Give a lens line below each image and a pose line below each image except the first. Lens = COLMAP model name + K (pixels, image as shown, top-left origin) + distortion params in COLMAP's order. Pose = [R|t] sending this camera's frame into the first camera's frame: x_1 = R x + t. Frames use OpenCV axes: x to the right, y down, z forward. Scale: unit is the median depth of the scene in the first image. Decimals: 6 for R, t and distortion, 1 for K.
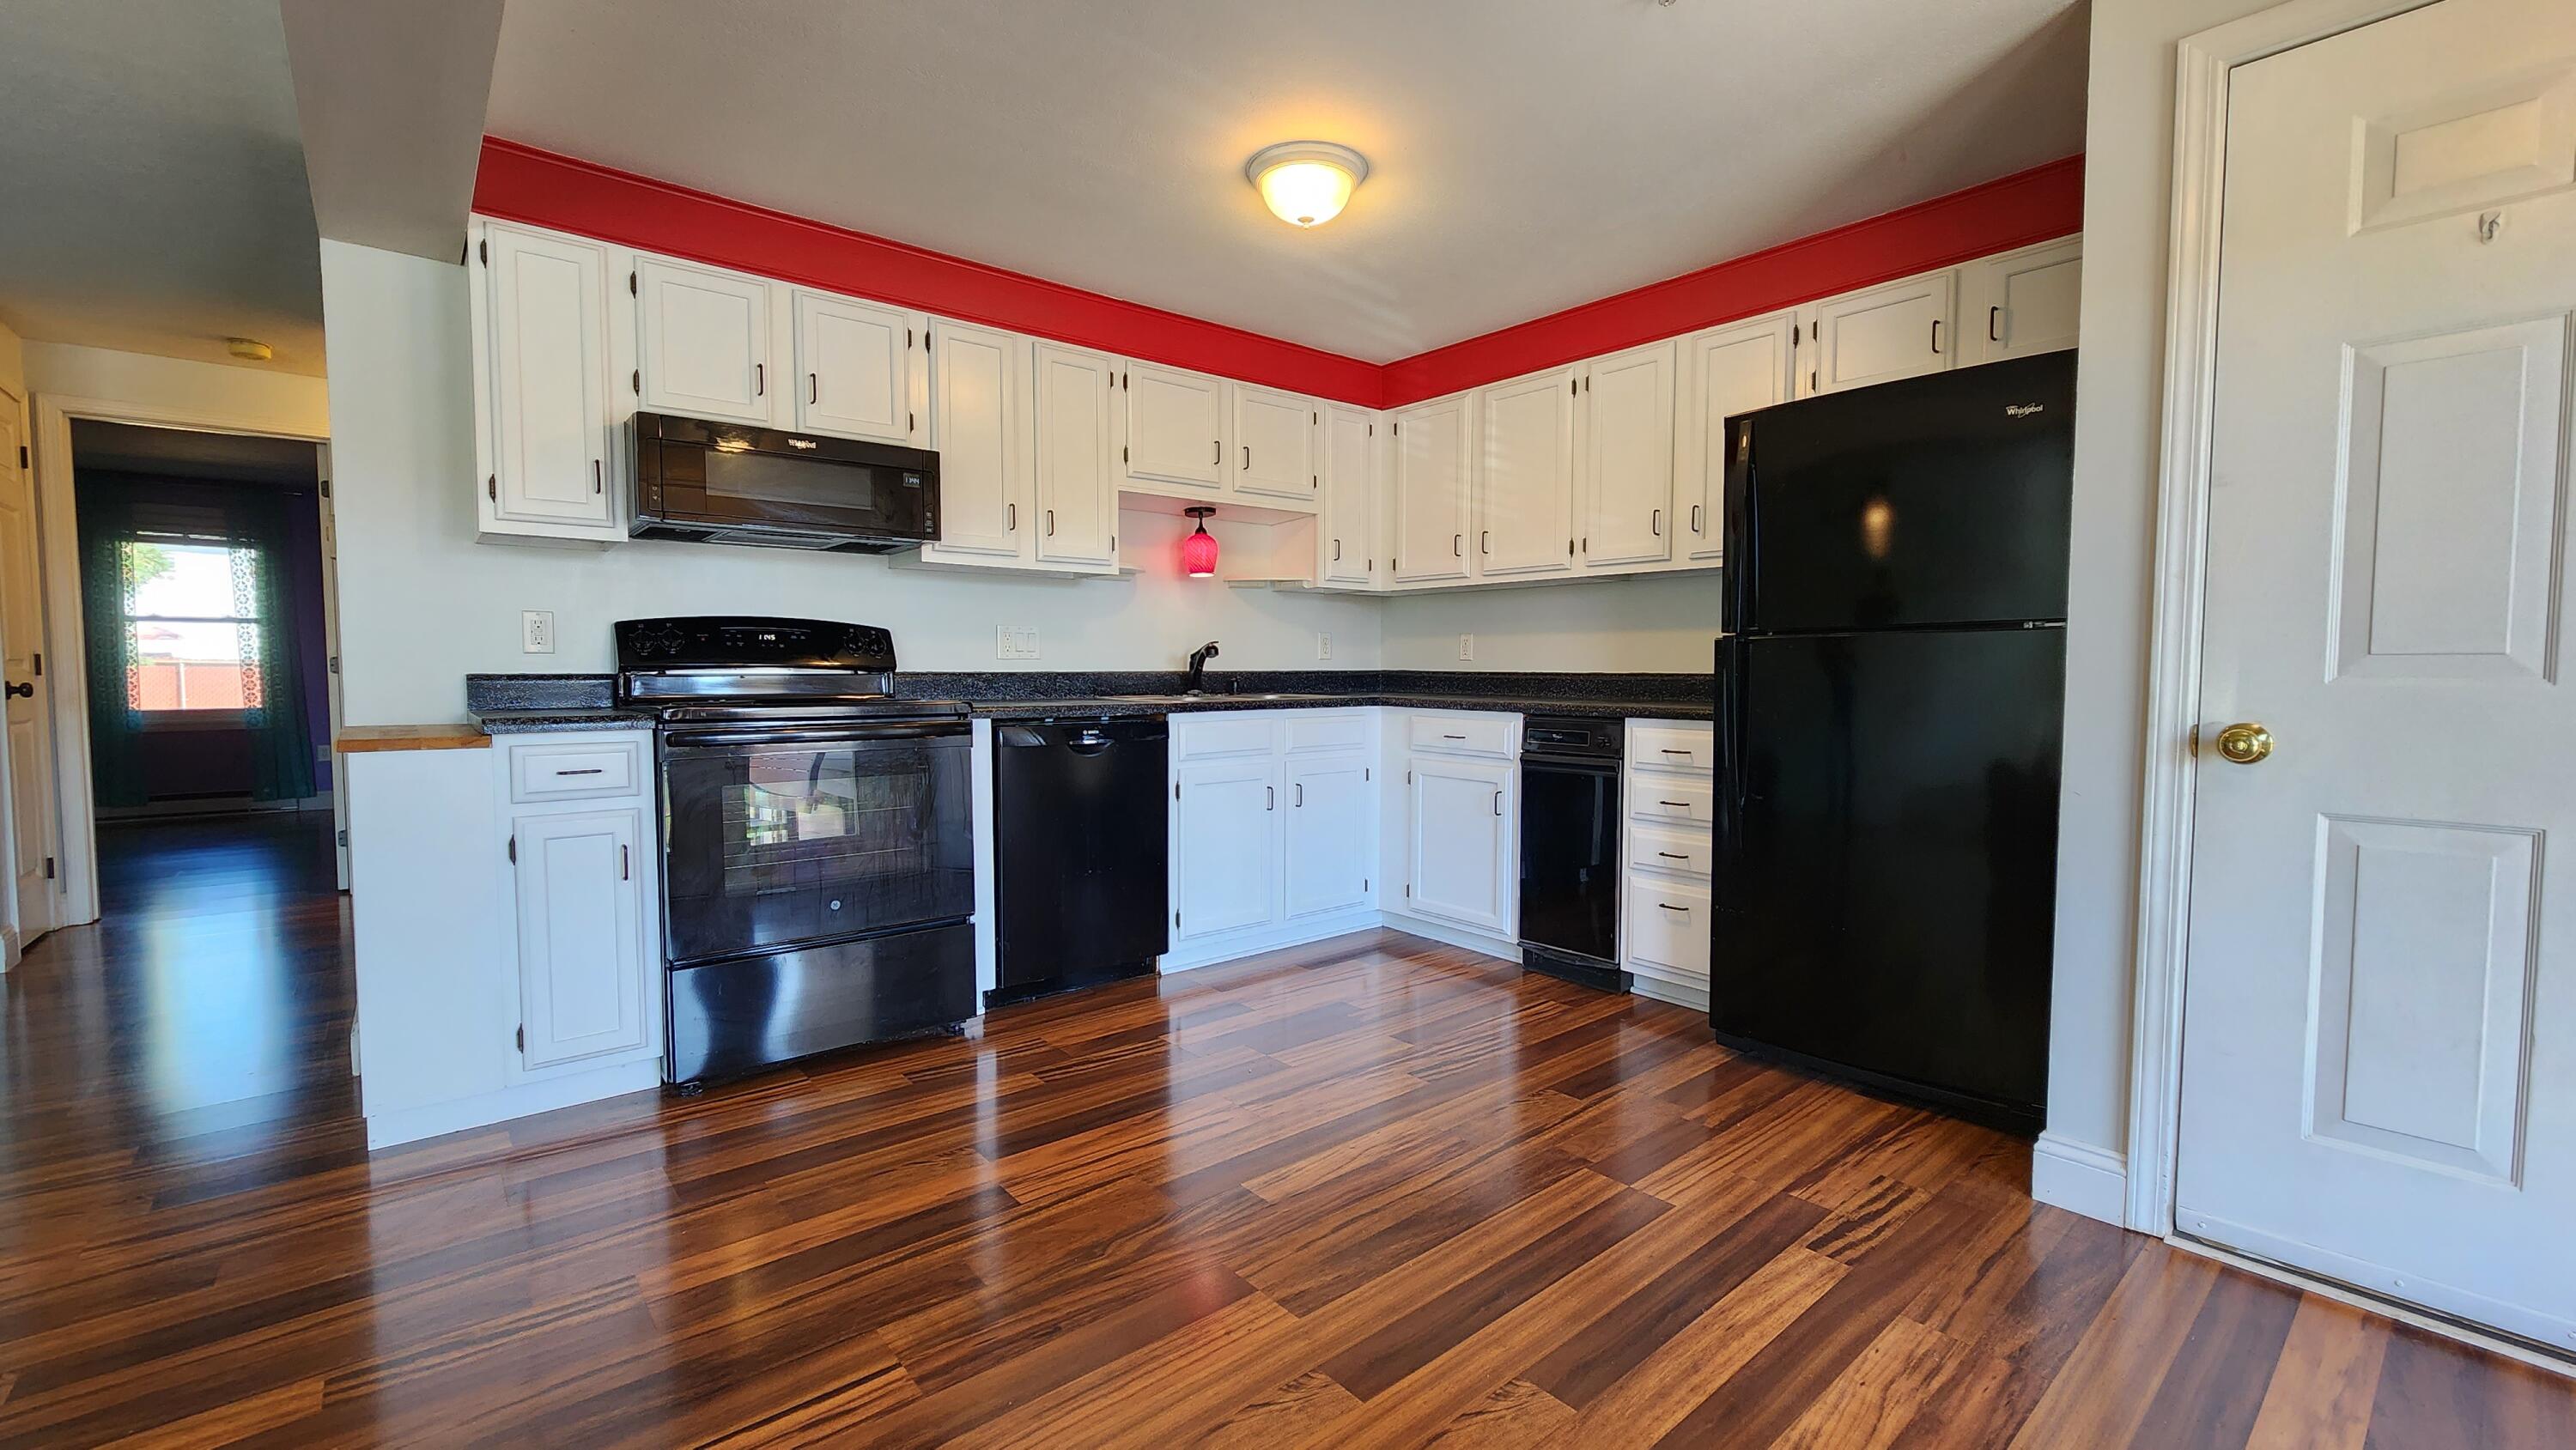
lens RADIAL K [[1057.6, 0, 1290.1], [0, 1057.6, 718.6], [0, 0, 1]] dist [-0.001367, -0.000065]
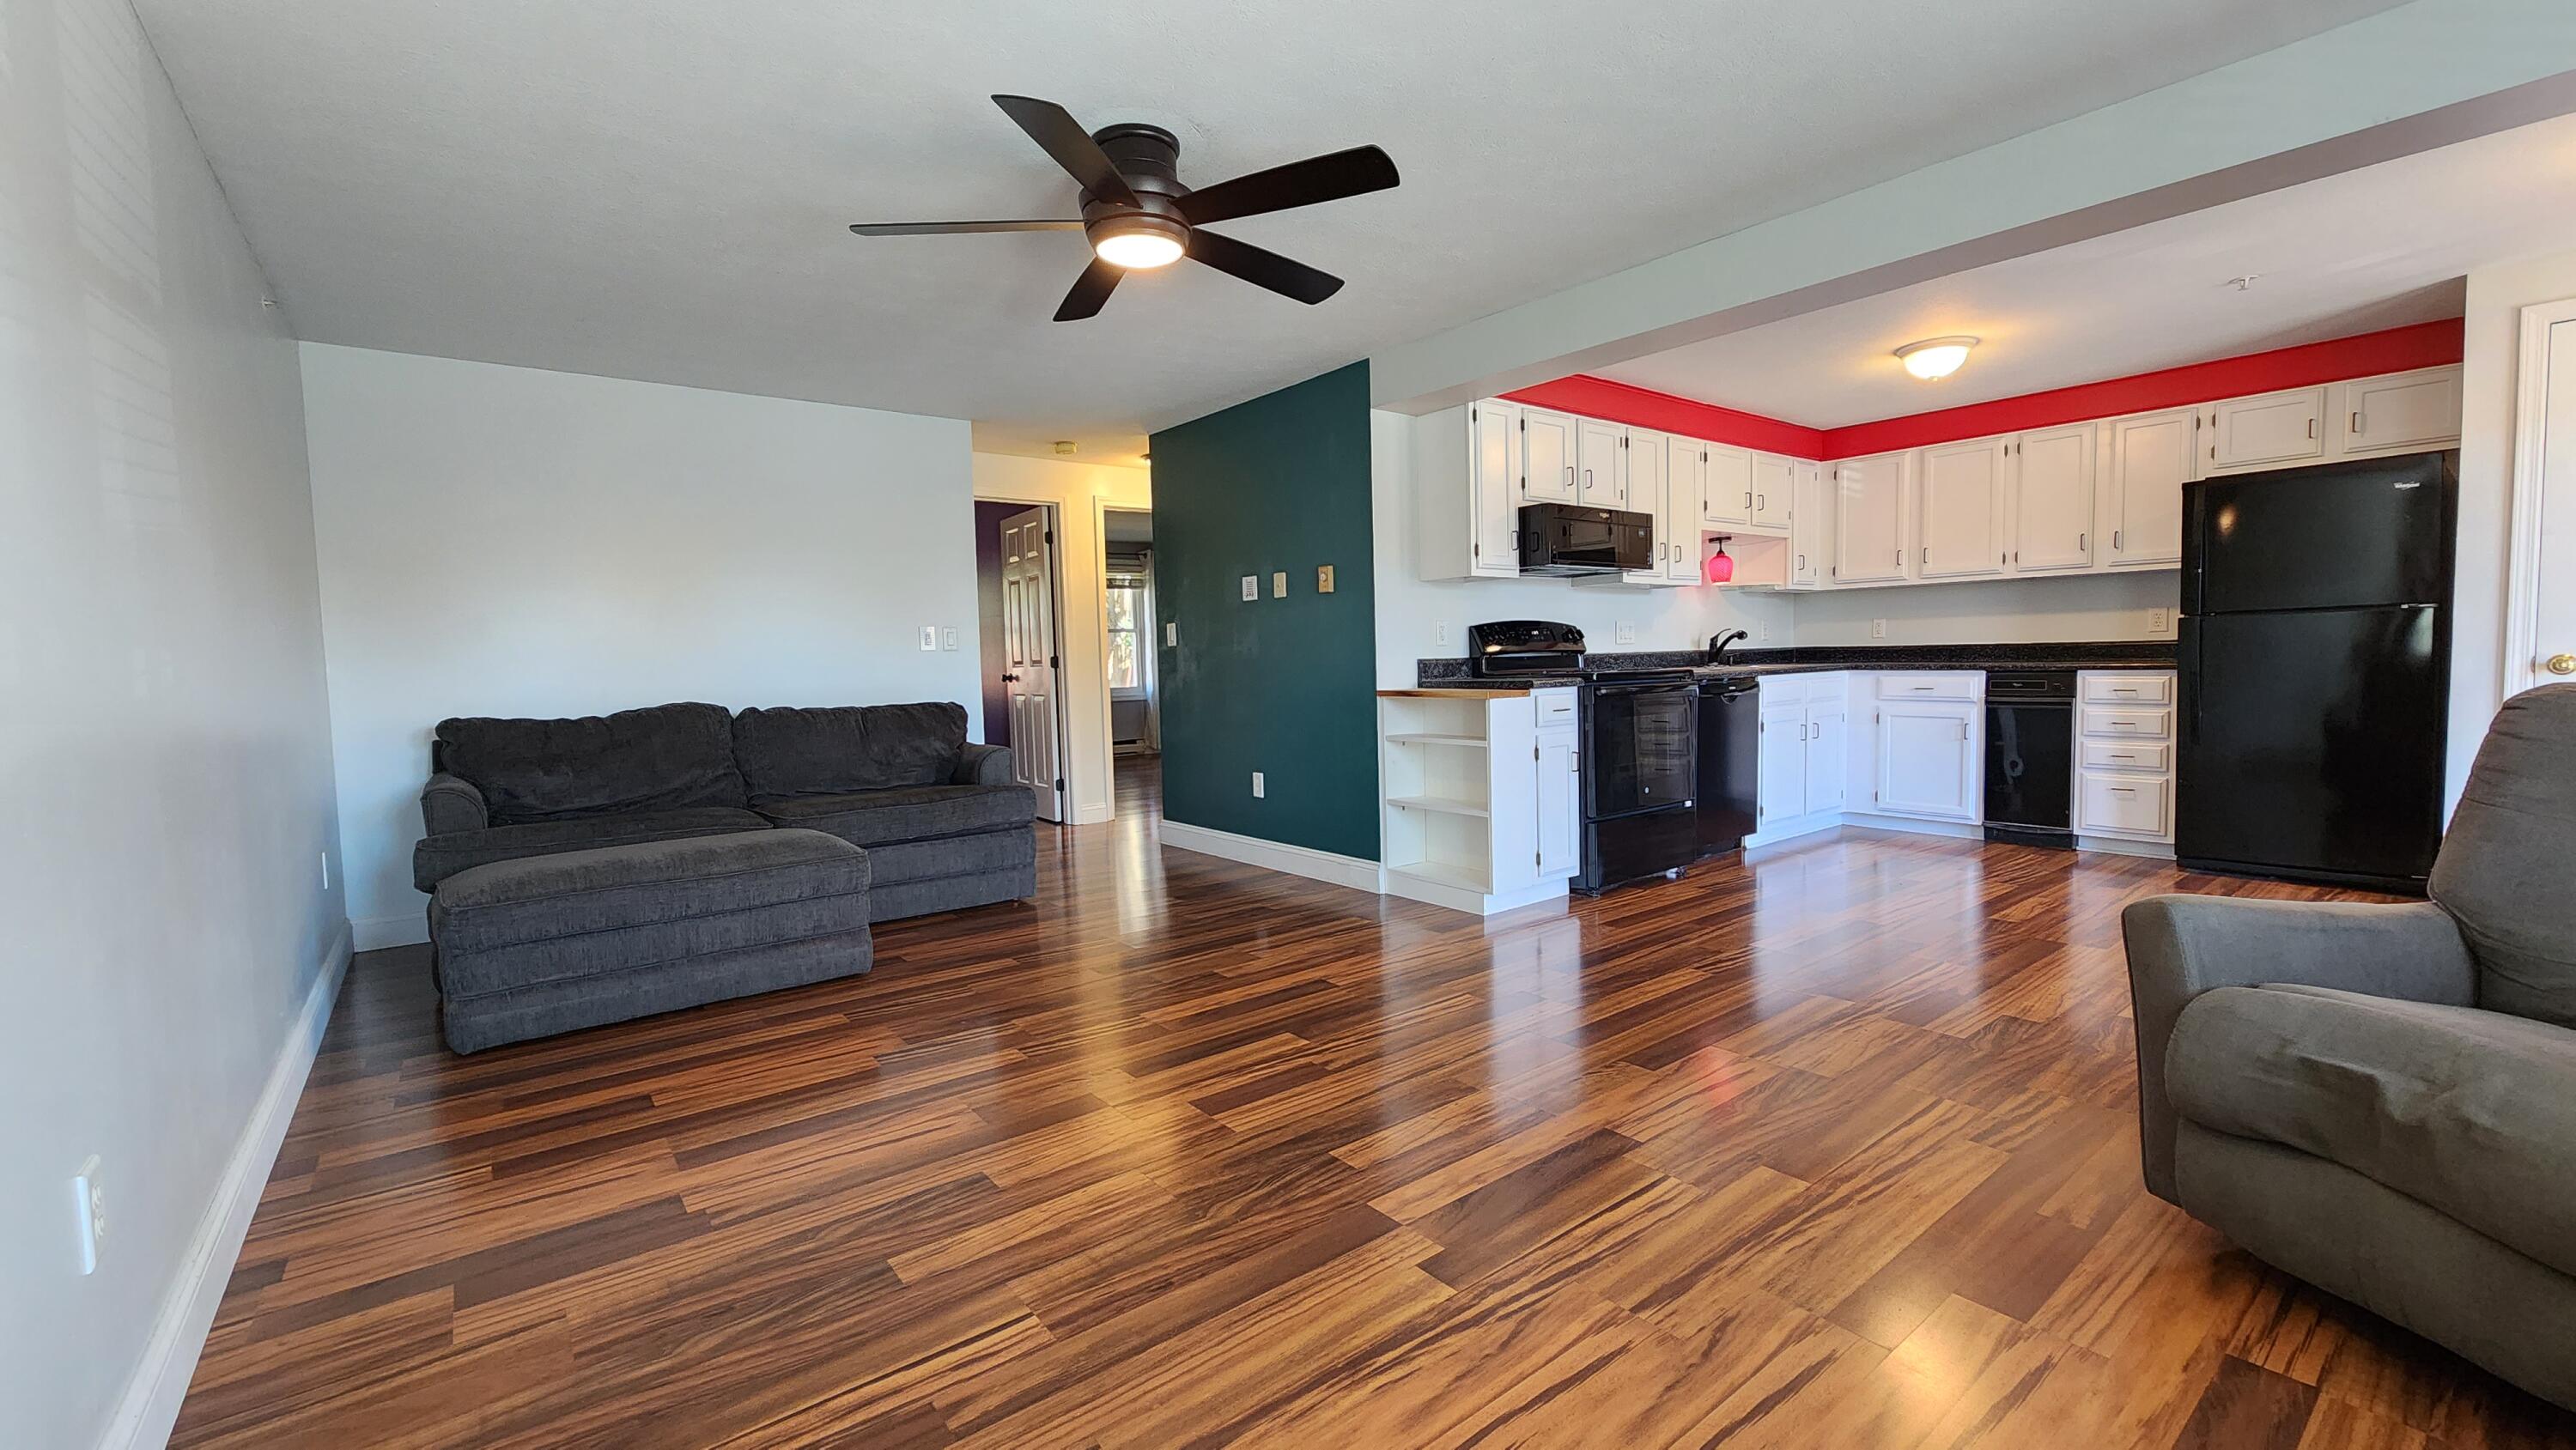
lens RADIAL K [[1057.6, 0, 1282.4], [0, 1057.6, 727.4], [0, 0, 1]] dist [-0.001367, -0.000065]
pose [[0.999105, -0.022695, -0.035685, -0.755739], [0.023388, 0.999543, 0.019137, 0.024043], [0.035234, -0.019955, 0.999180, -0.561979]]
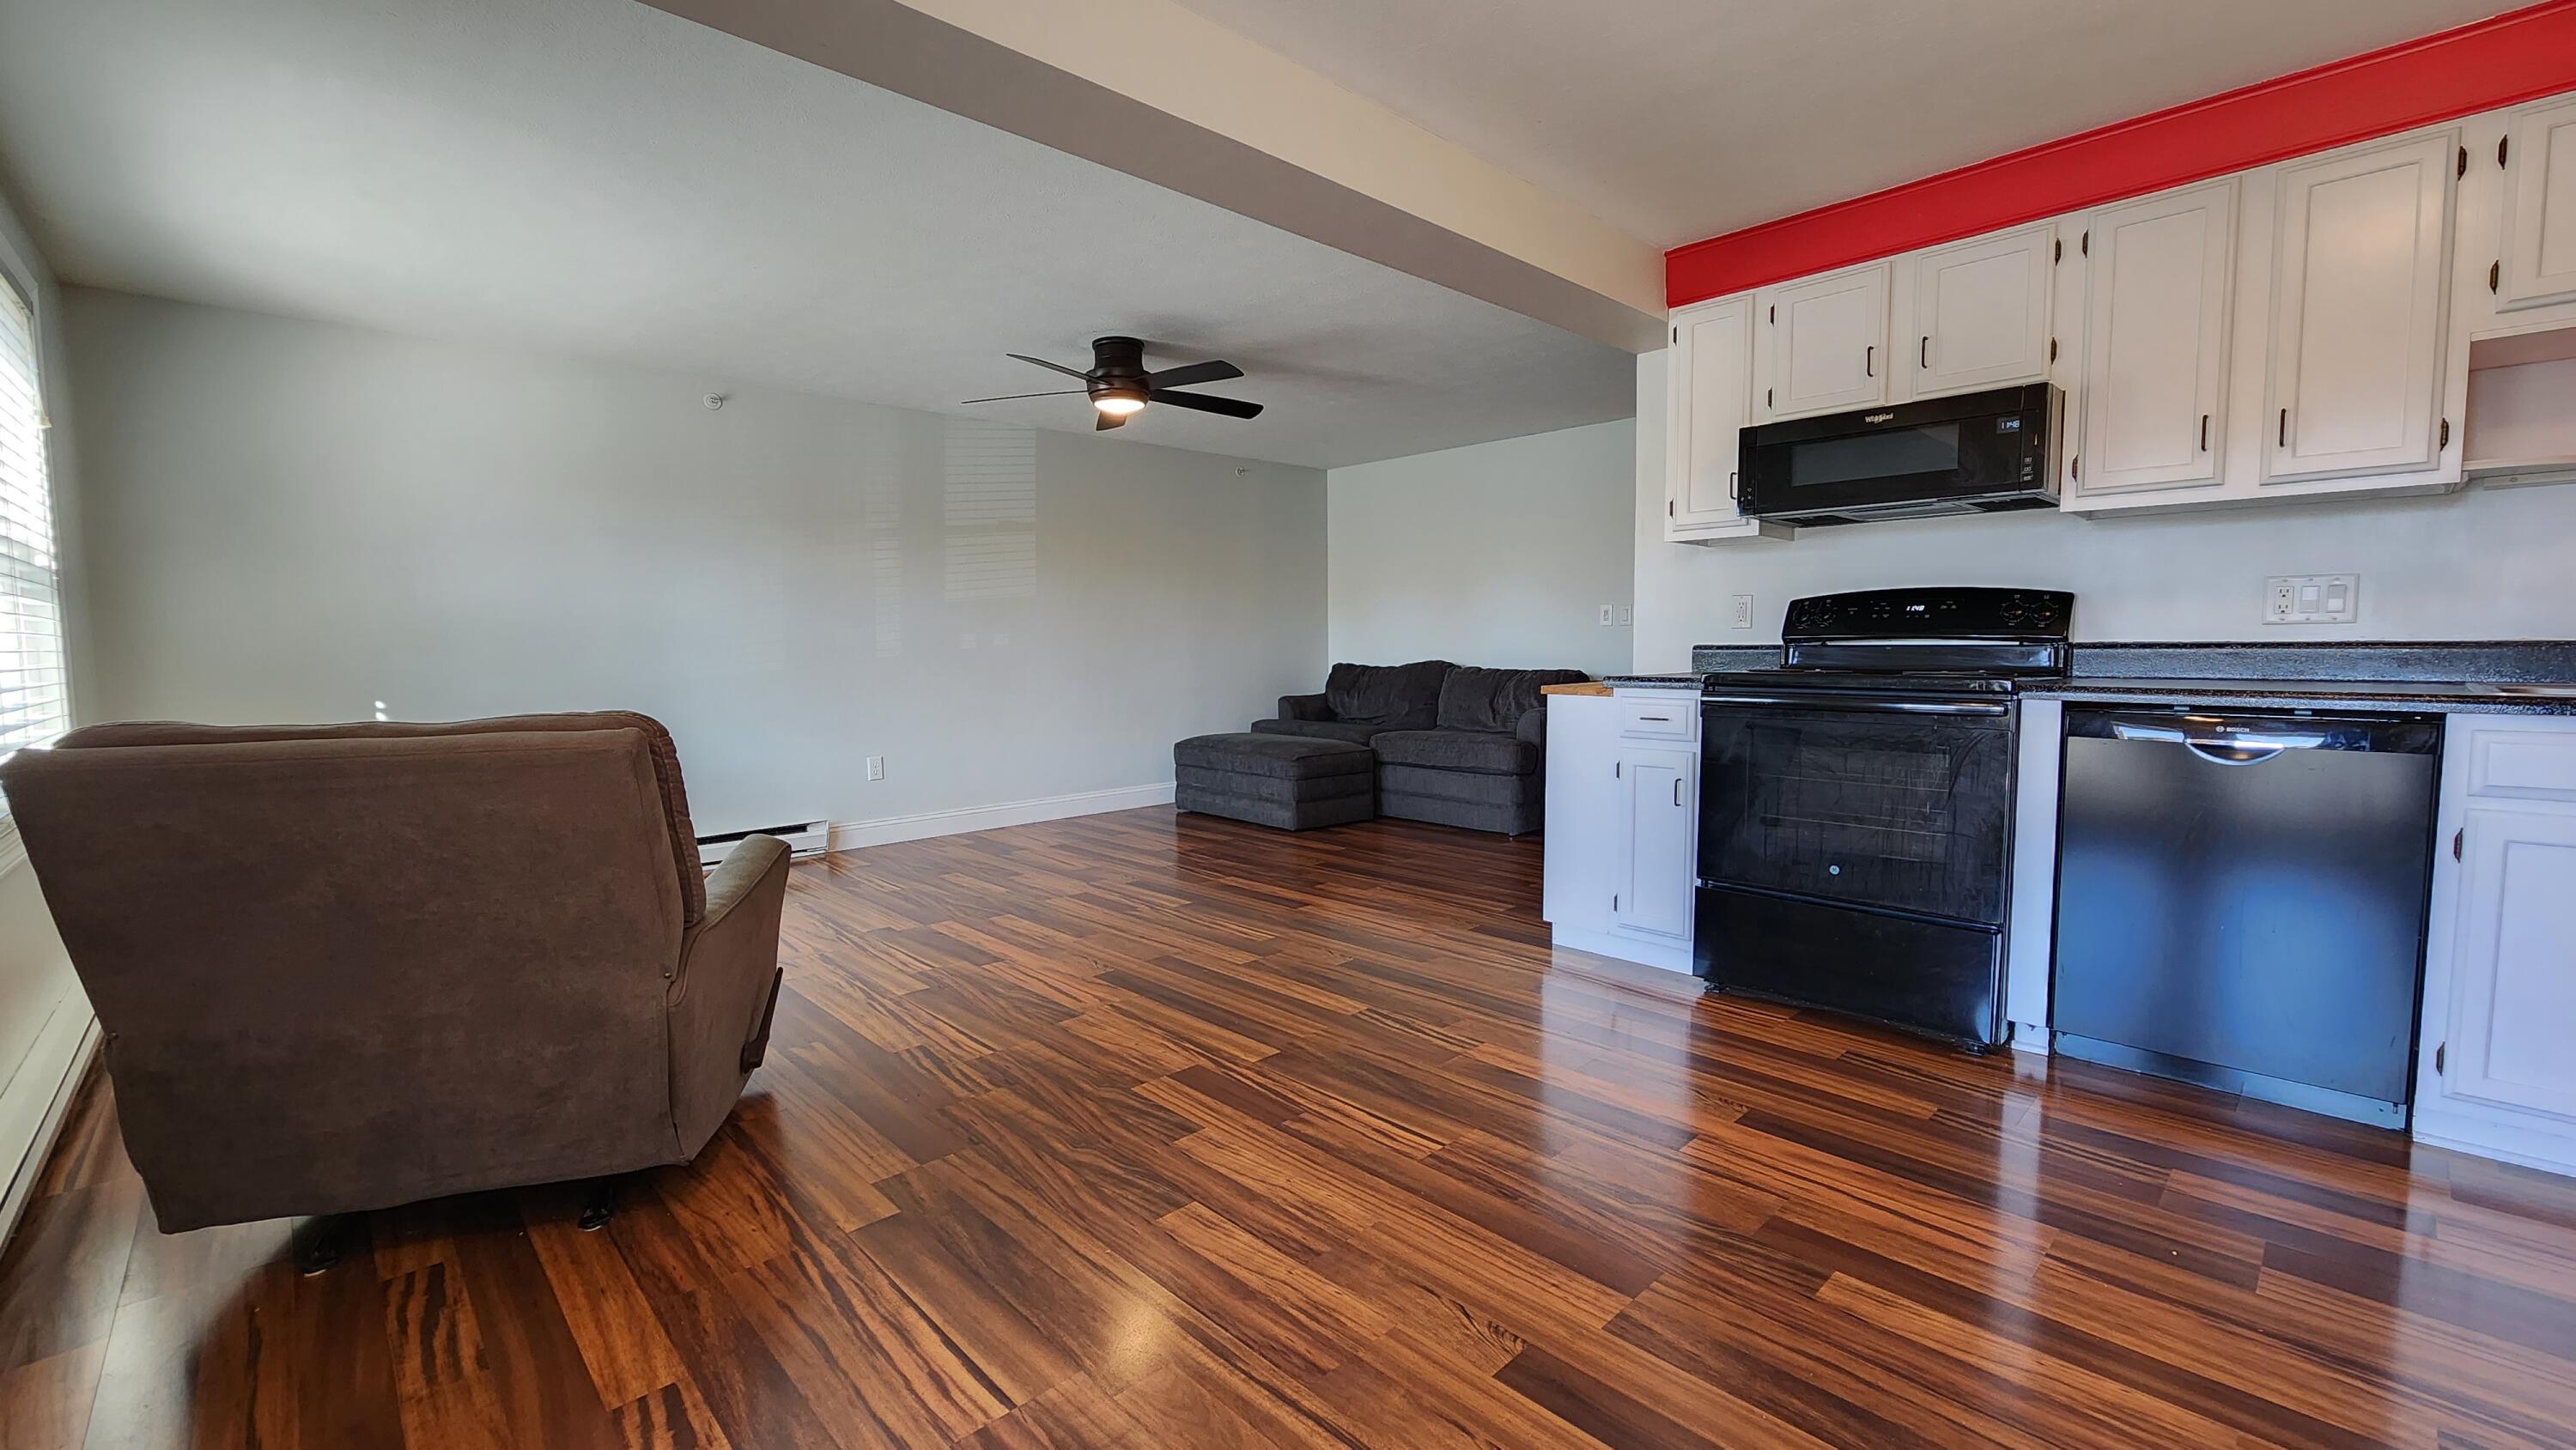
lens RADIAL K [[1057.6, 0, 1281.4], [0, 1057.6, 722.0], [0, 0, 1]] dist [-0.001367, -0.000065]
pose [[0.059915, 0.075138, -0.995372, 0.440359], [-0.039036, 0.996577, 0.072879, -0.017502], [0.997440, 0.034489, 0.062643, 0.310328]]
